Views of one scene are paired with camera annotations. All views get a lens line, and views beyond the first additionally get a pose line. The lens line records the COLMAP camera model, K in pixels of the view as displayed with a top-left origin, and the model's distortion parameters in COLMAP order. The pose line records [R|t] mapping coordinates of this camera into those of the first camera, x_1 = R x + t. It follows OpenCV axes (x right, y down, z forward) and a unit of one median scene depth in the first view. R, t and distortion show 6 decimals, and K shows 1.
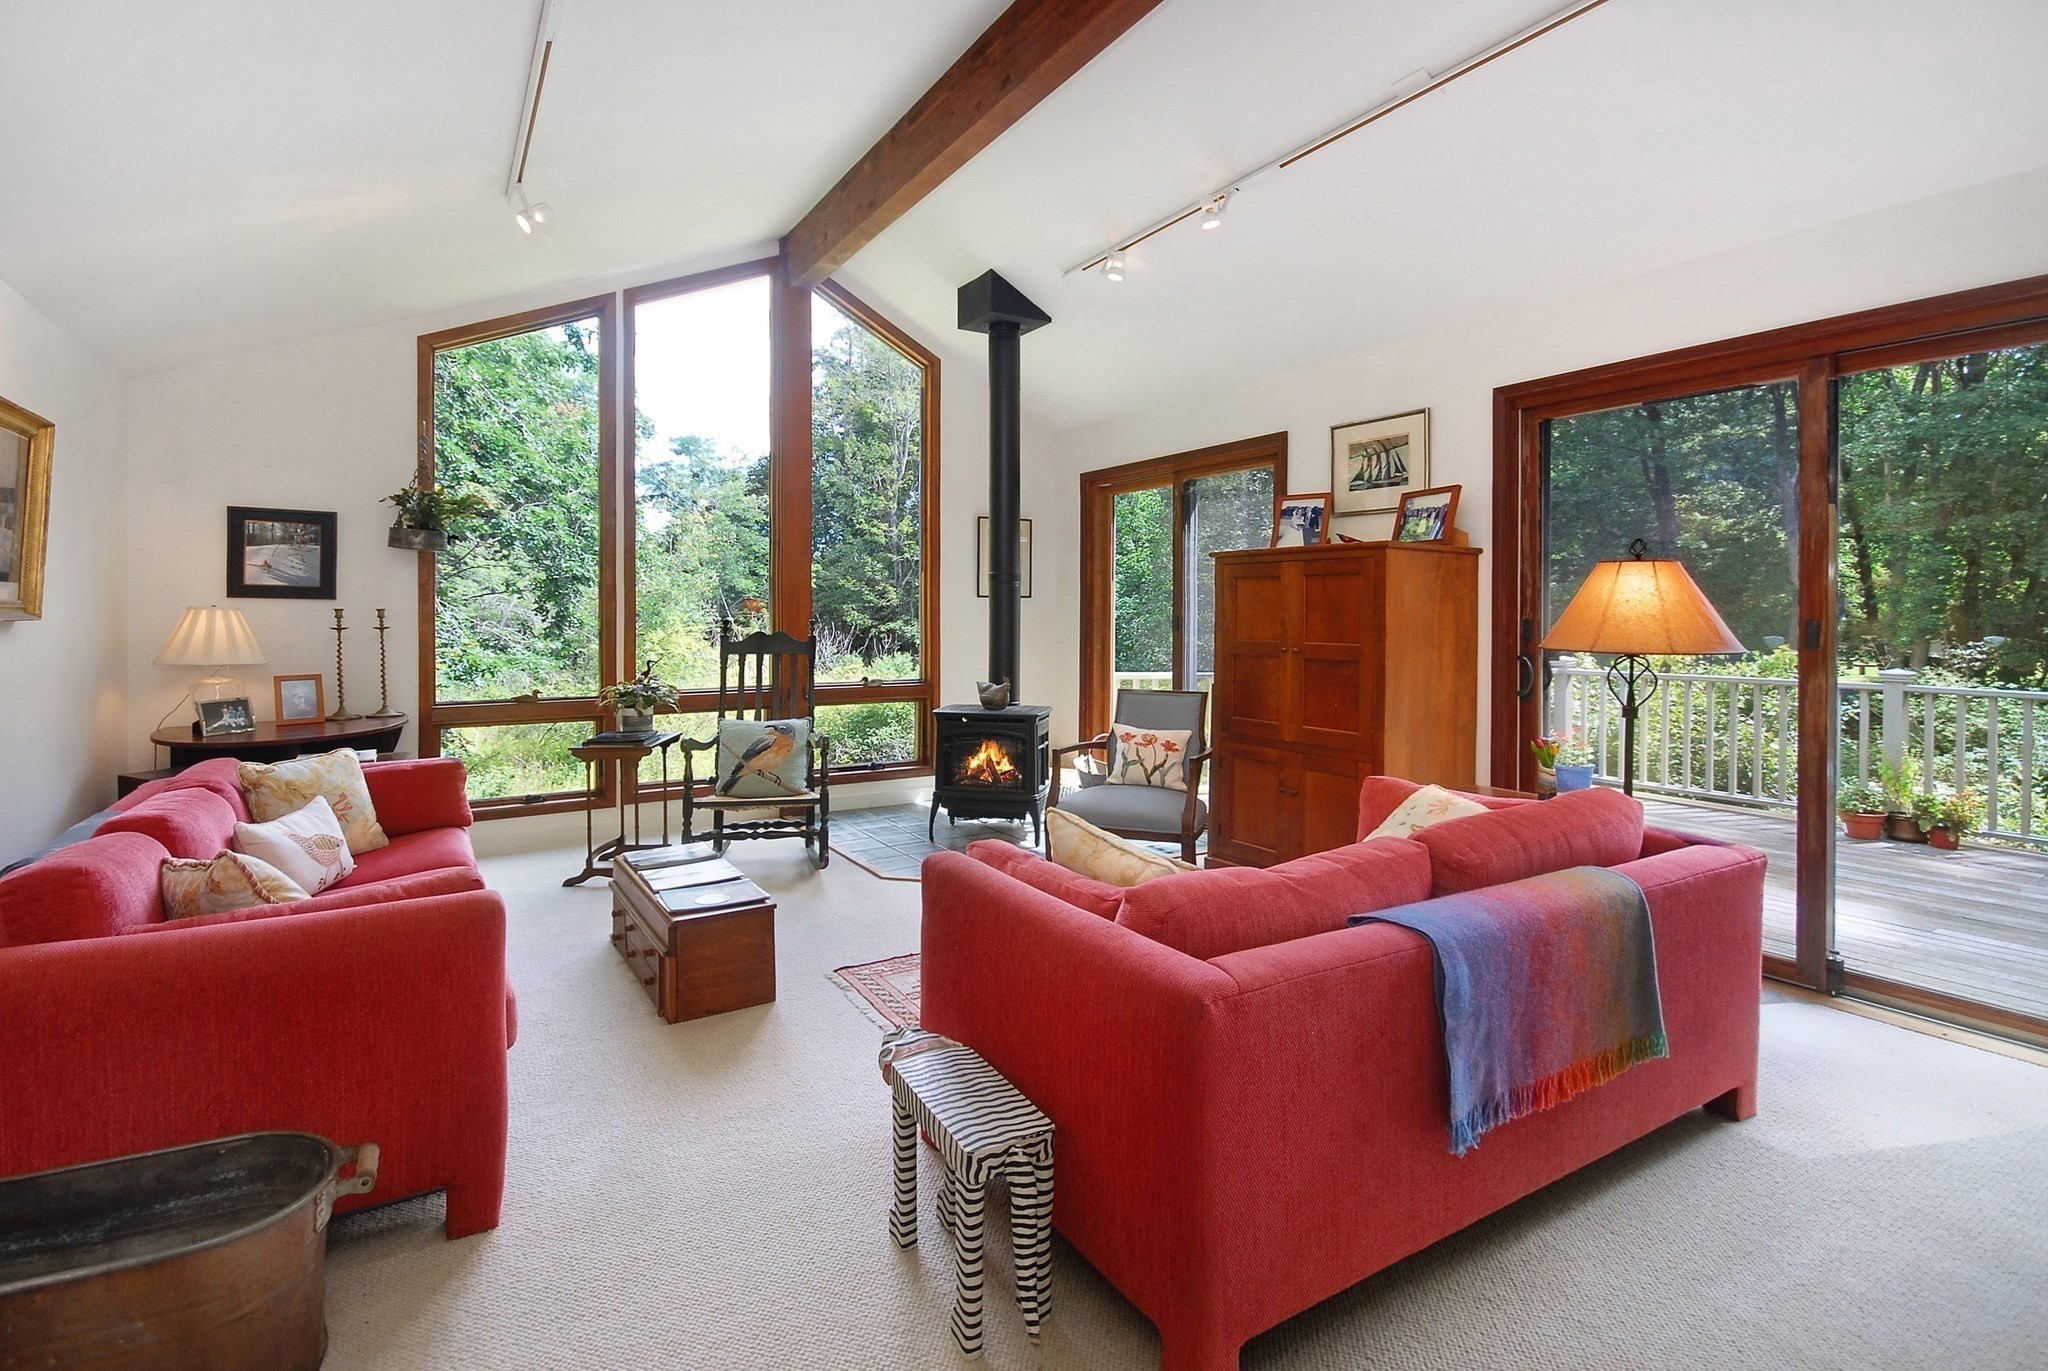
lens RADIAL K [[939.1, 0, 1048.9], [0, 939.1, 614.8], [0, 0, 1]] dist [-0.015216, 0.004661]
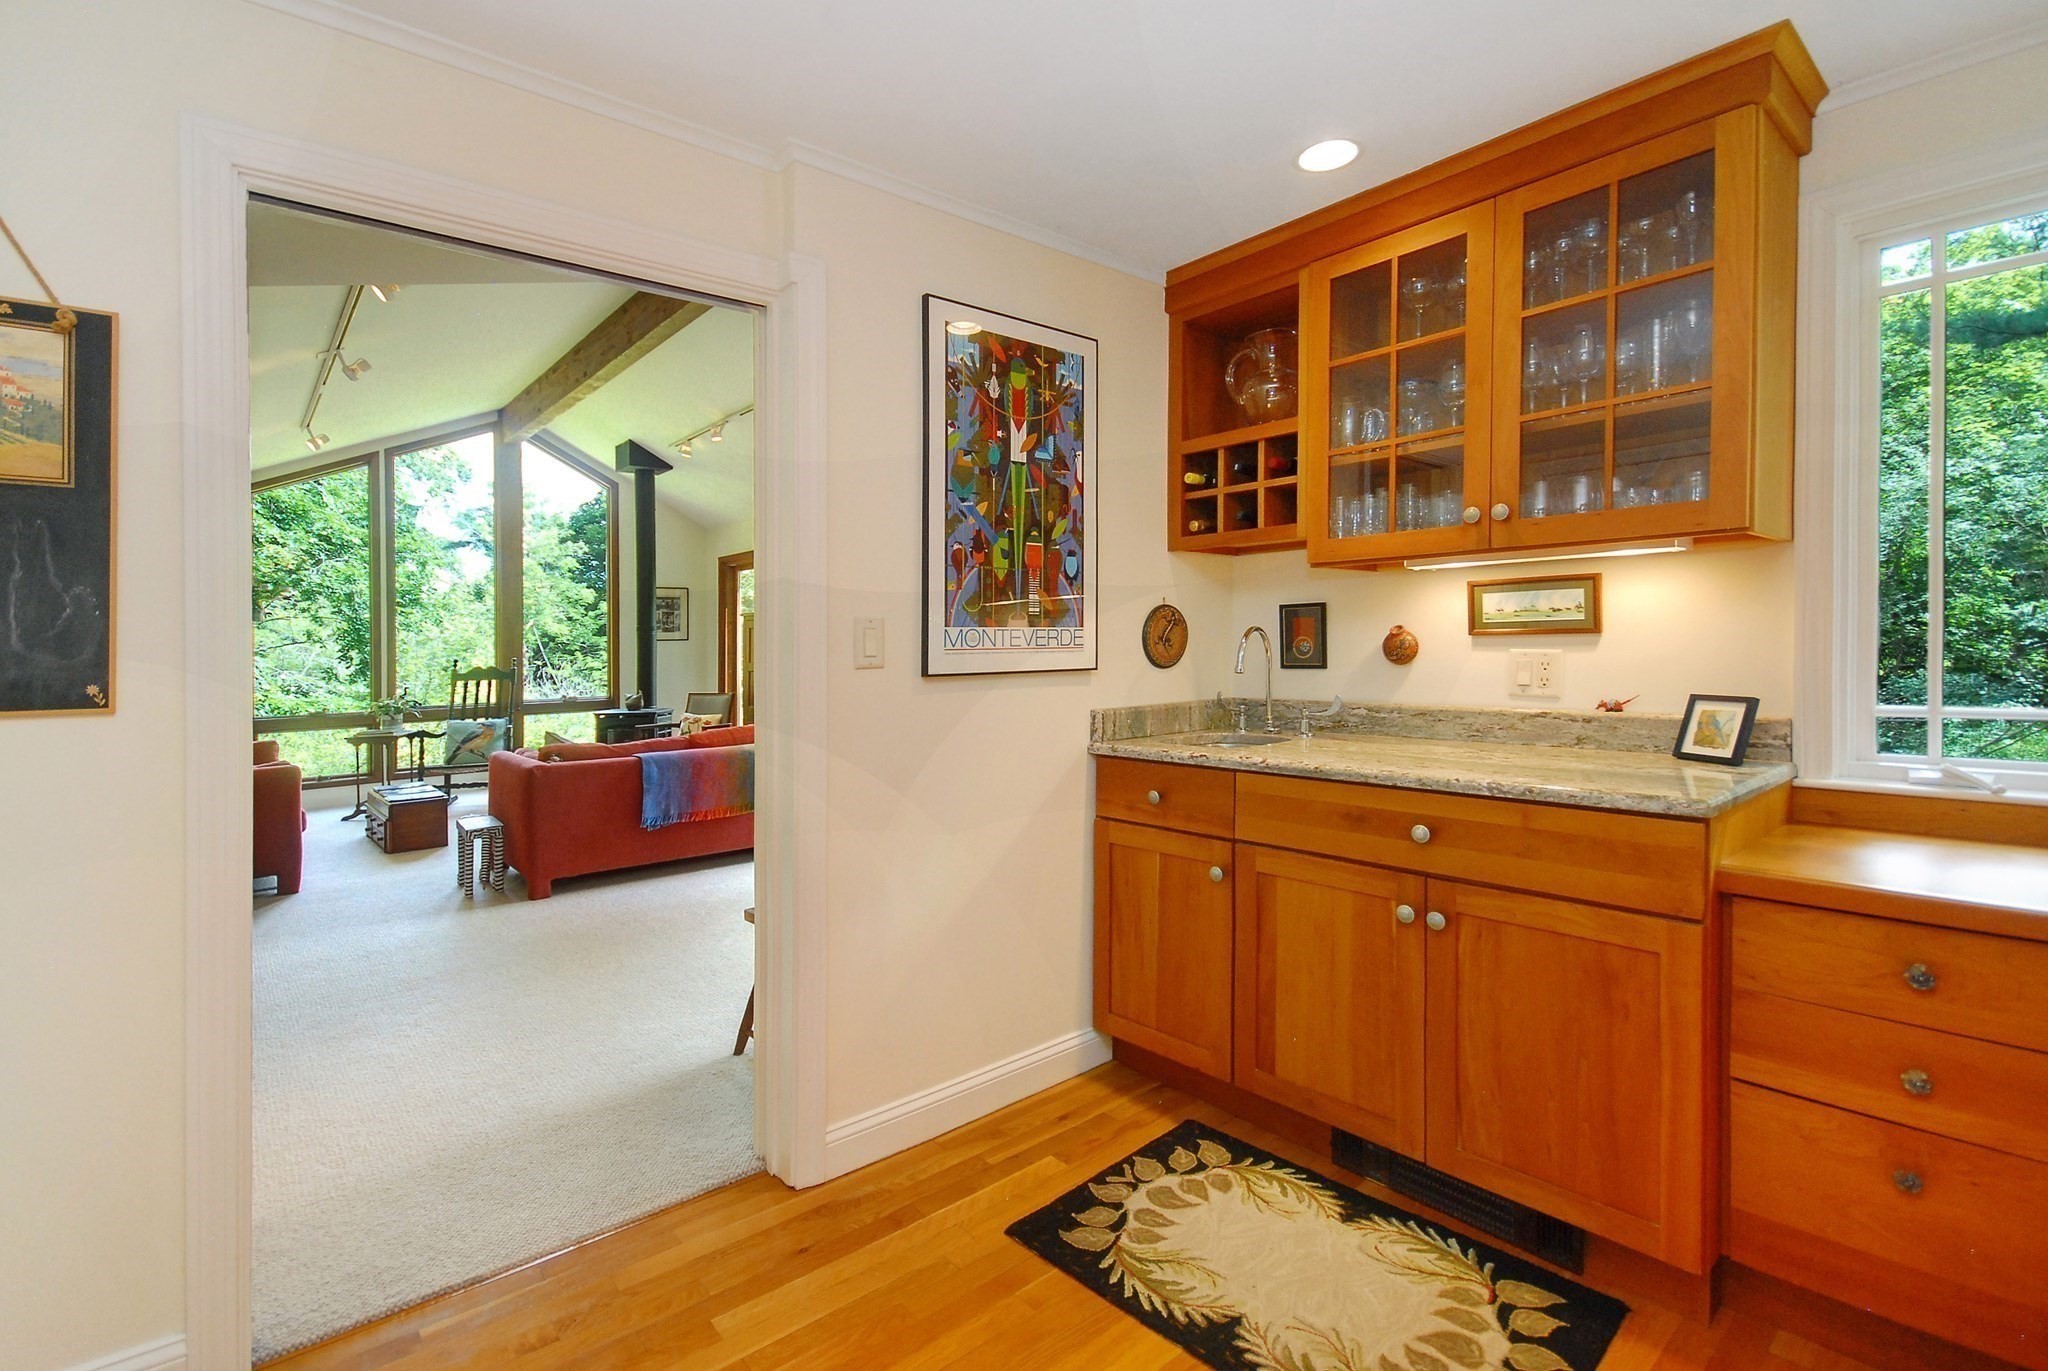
lens RADIAL K [[939.1, 0, 1035.7], [0, 939.1, 625.2], [0, 0, 1]] dist [-0.015216, 0.004661]
pose [[0.990504, -0.021224, 0.135836, 0.448262], [0.024656, 0.999417, -0.023629, 0.009183], [-0.135255, 0.026753, 0.990450, -0.755893]]
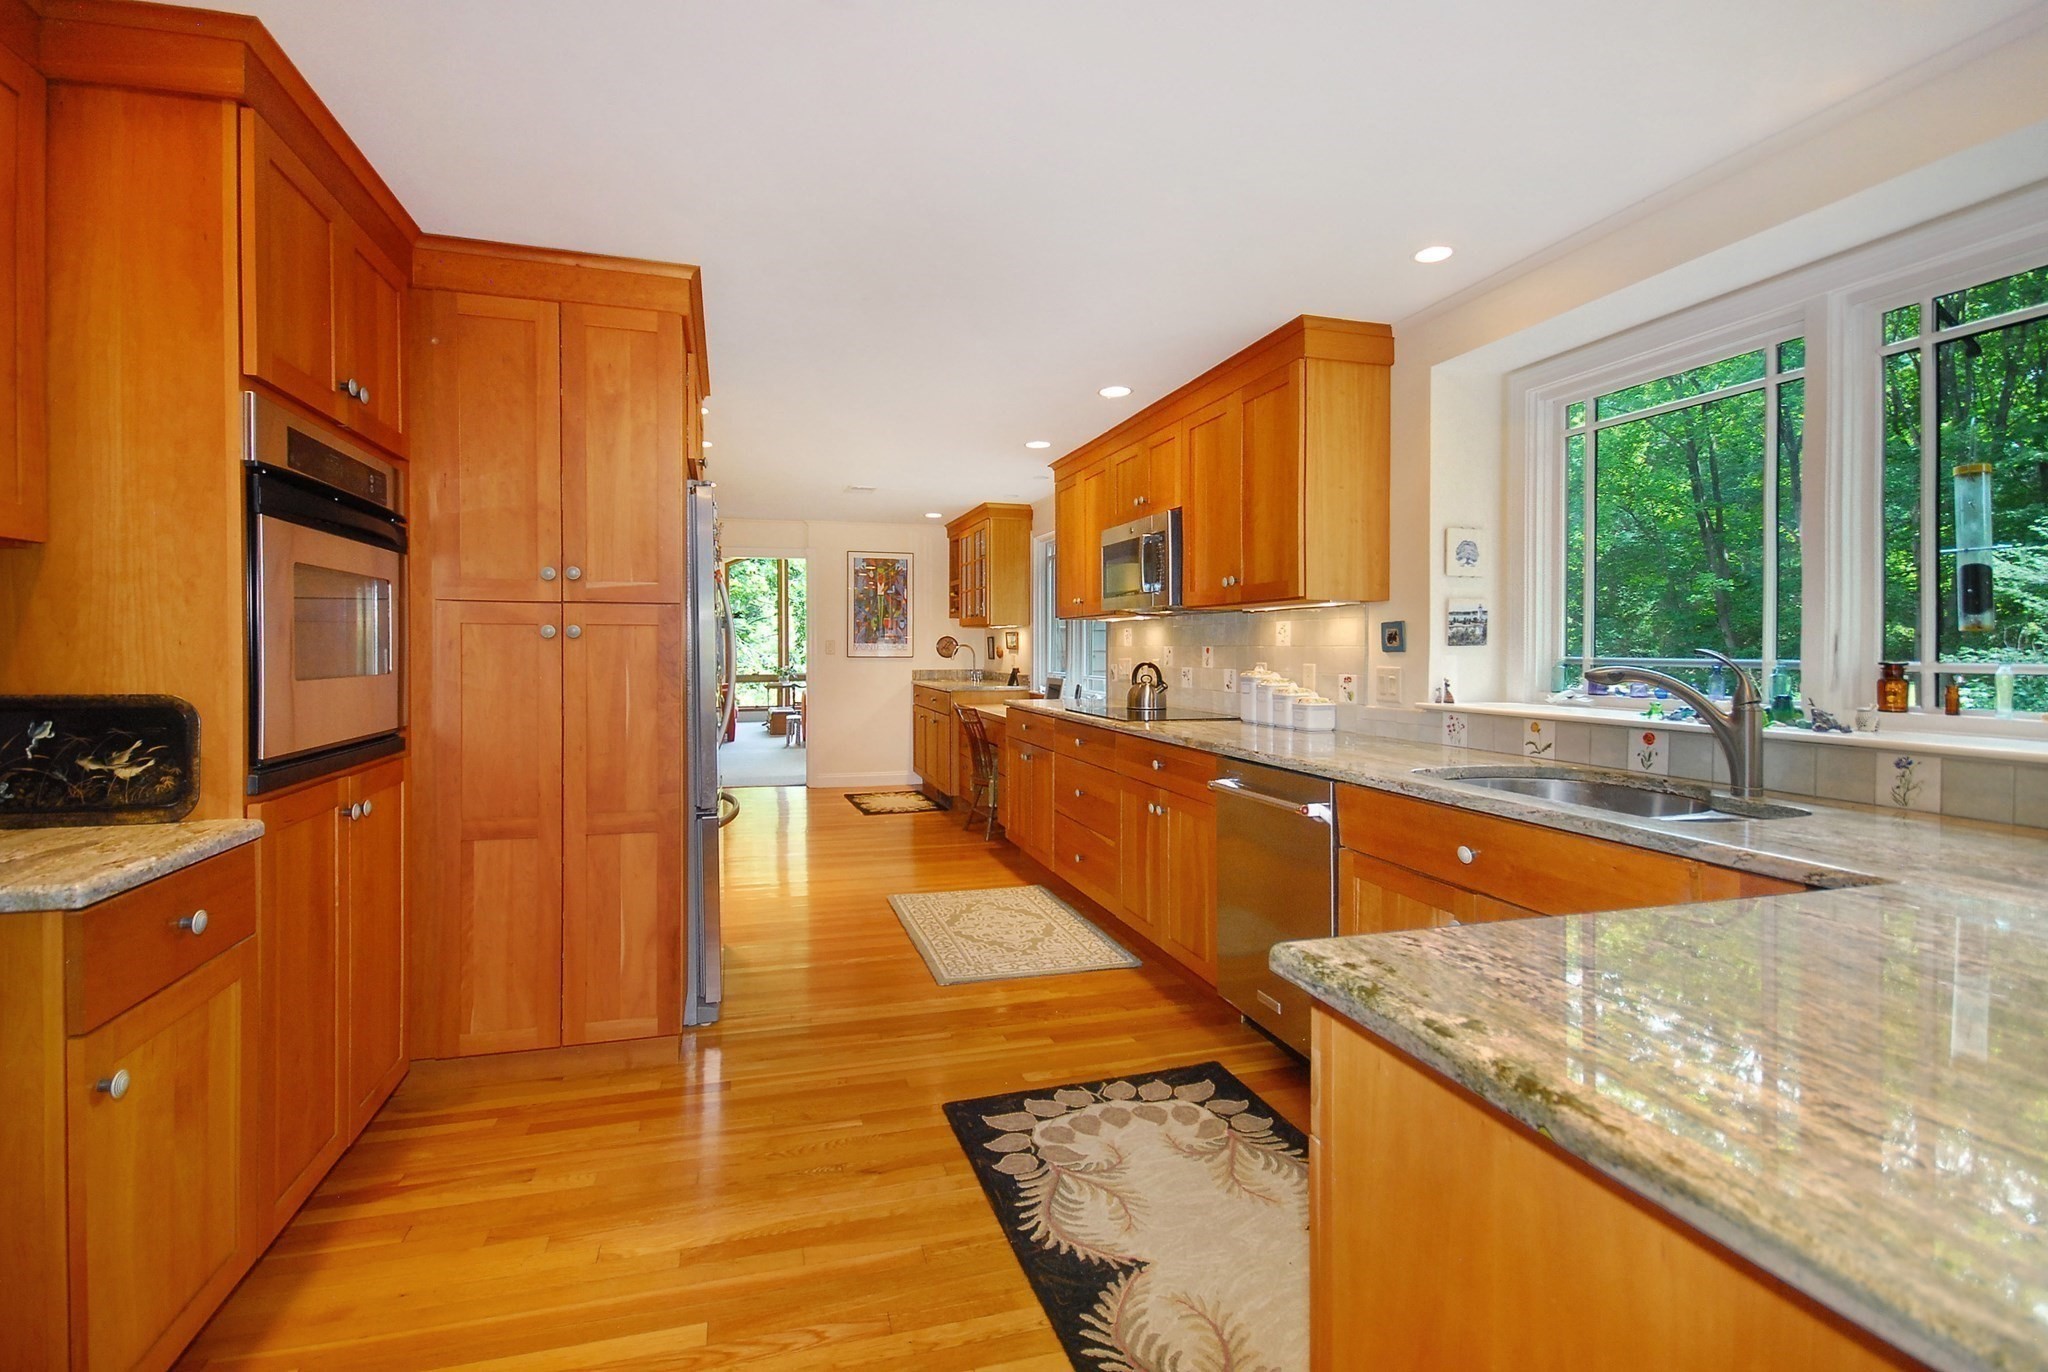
lens RADIAL K [[939.1, 0, 1015.0], [0, 939.1, 656.2], [0, 0, 1]] dist [-0.015216, 0.004661]
pose [[0.953040, -0.001027, -0.302844, 1.349148], [0.002804, 0.999981, 0.005433, 0.012420], [0.302832, -0.006027, 0.953025, -1.924026]]
